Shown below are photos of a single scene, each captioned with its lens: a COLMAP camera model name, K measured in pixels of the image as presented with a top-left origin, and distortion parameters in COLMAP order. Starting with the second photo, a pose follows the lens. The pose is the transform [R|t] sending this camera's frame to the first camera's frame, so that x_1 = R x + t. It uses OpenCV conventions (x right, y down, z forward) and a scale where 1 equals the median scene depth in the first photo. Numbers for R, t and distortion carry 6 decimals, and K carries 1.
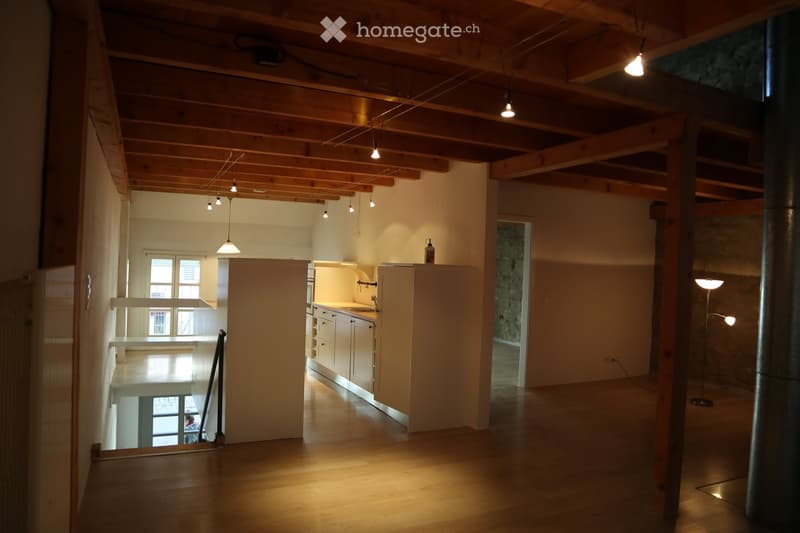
lens RADIAL K [[553.9, 0, 398.7], [0, 553.9, 267.3], [0, 0, 1]] dist [-0.086816, 0.036831]
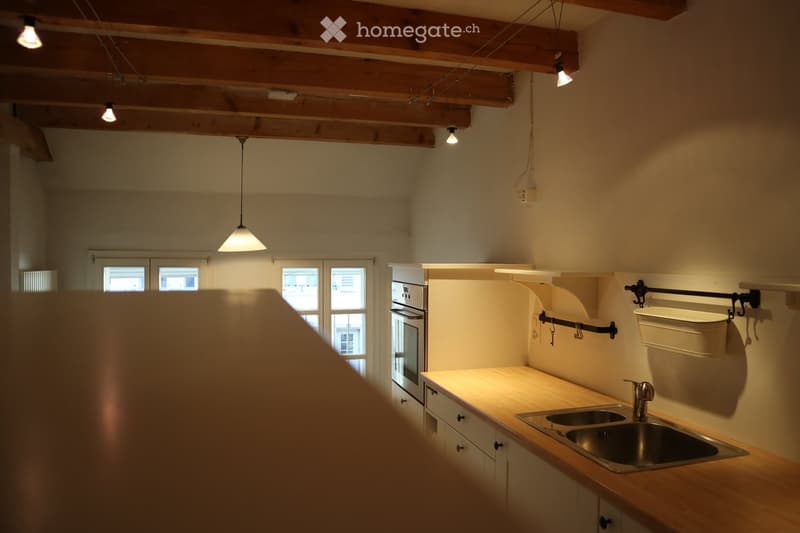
lens RADIAL K [[553.9, 0, 405.1], [0, 553.9, 263.7], [0, 0, 1]] dist [-0.086816, 0.036831]
pose [[0.987821, -0.027461, -0.153154, -0.107228], [0.027520, 0.999620, -0.001739, -0.011675], [0.153144, -0.002497, 0.988201, 0.622418]]
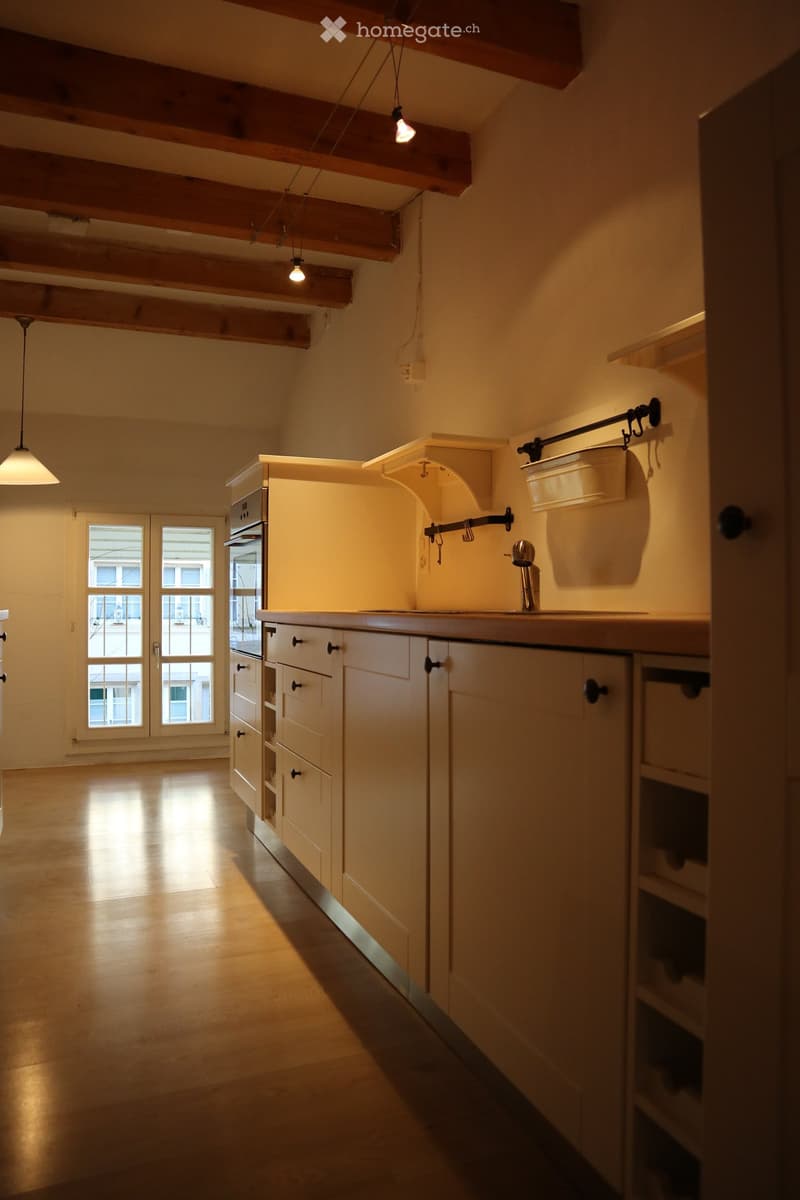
lens RADIAL K [[830.9, 0, 396.6], [0, 830.9, 593.0], [0, 0, 1]] dist [-0.086816, 0.036831]
pose [[0.997467, -0.031728, -0.063667, -0.064191], [0.030187, 0.999231, -0.025018, 0.066867], [0.064412, 0.023033, 0.997658, 0.604851]]
